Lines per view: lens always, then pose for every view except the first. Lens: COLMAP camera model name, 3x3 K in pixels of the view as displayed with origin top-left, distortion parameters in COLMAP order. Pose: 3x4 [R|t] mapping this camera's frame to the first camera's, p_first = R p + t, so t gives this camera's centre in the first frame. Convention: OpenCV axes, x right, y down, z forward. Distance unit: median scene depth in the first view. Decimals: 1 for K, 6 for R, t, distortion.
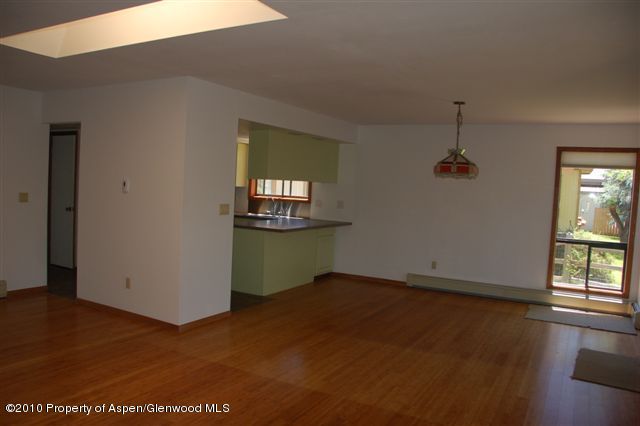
lens RADIAL K [[498.2, 0, 320.0], [0, 498.2, 213.0], [0, 0, 1]] dist [-0.166887, 0.119850]
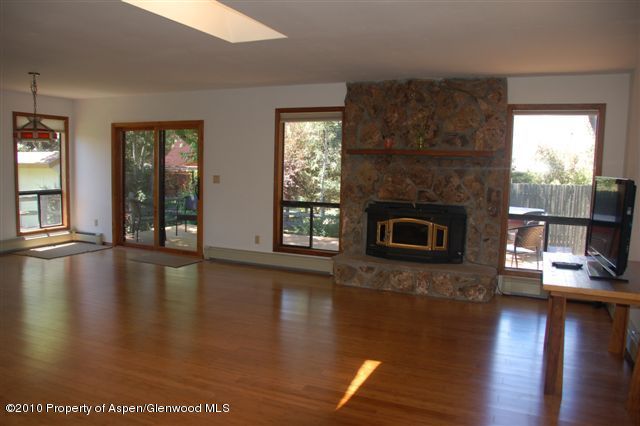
lens RADIAL K [[498.2, 0, 320.0], [0, 498.2, 213.0], [0, 0, 1]] dist [-0.166887, 0.119850]
pose [[-0.112460, -0.154129, 0.981630, -0.866174], [0.033600, 0.986742, 0.158781, -0.065379], [-0.993088, 0.050839, -0.105790, 0.493943]]
